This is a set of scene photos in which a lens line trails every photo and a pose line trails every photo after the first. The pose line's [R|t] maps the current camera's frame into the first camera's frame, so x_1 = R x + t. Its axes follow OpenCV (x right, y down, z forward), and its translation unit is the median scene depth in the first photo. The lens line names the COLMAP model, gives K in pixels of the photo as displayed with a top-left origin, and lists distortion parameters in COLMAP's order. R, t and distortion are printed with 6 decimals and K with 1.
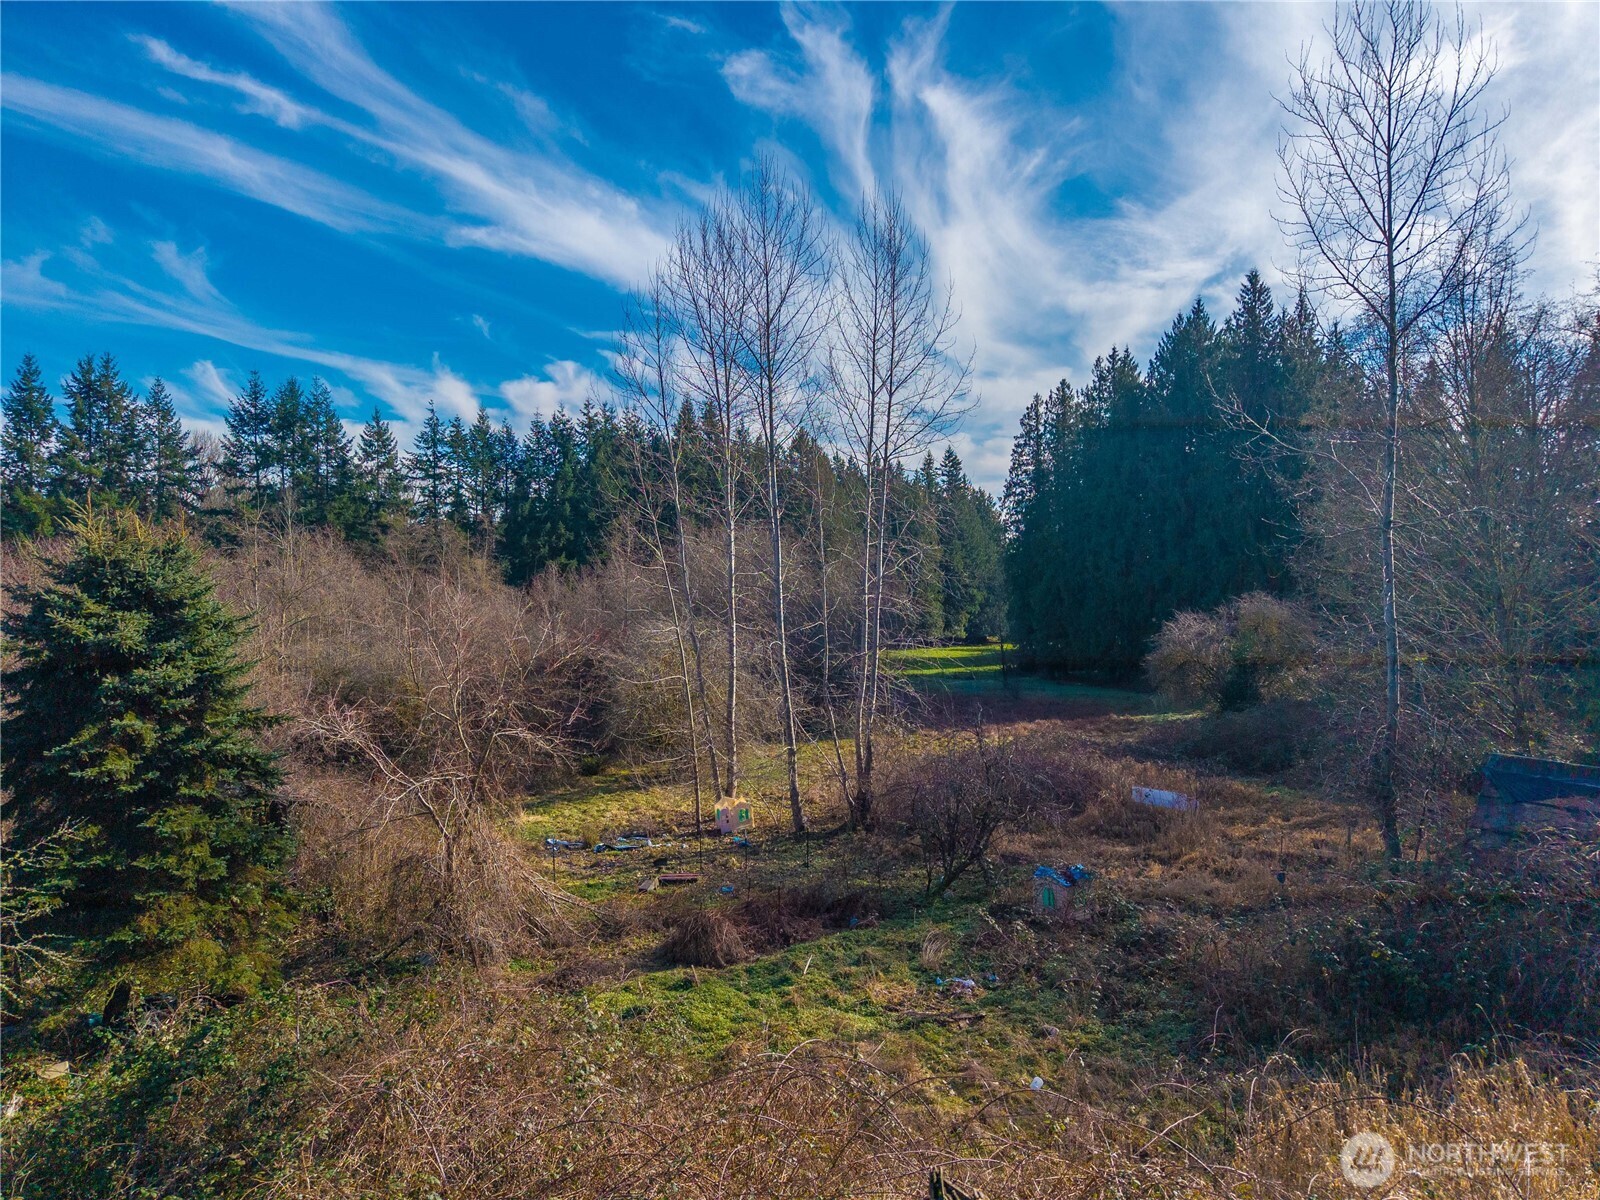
lens RADIAL K [[1099.3, 0, 800.0], [0, 1099.3, 600.0], [0, 0, 1]] dist [0.039041, 0.000530]
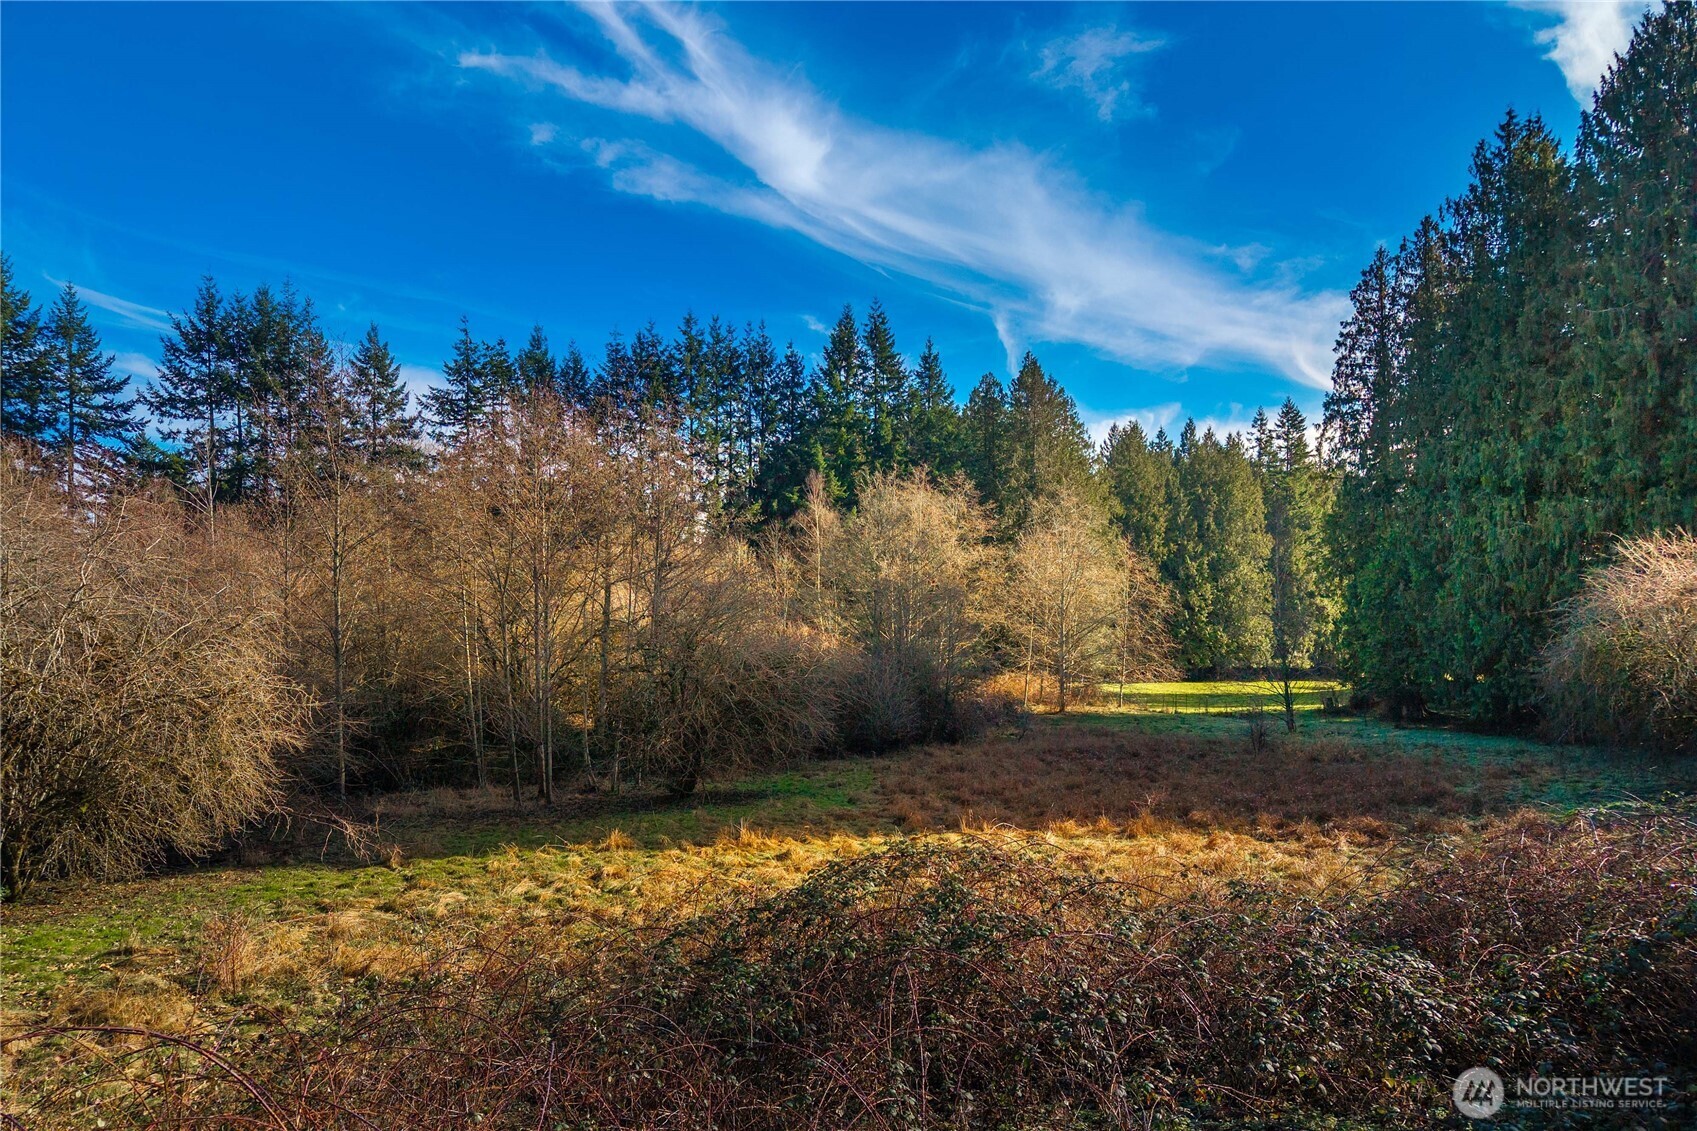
lens RADIAL K [[1196.5, 0, 846.2], [0, 1196.5, 648.9], [0, 0, 1]] dist [-0.001633, 0.027421]
pose [[0.963583, 0.000353, -0.267409, 0.108910], [-0.000008, 0.999999, 0.001289, 0.032566], [0.267410, -0.001240, 0.963582, 0.289452]]
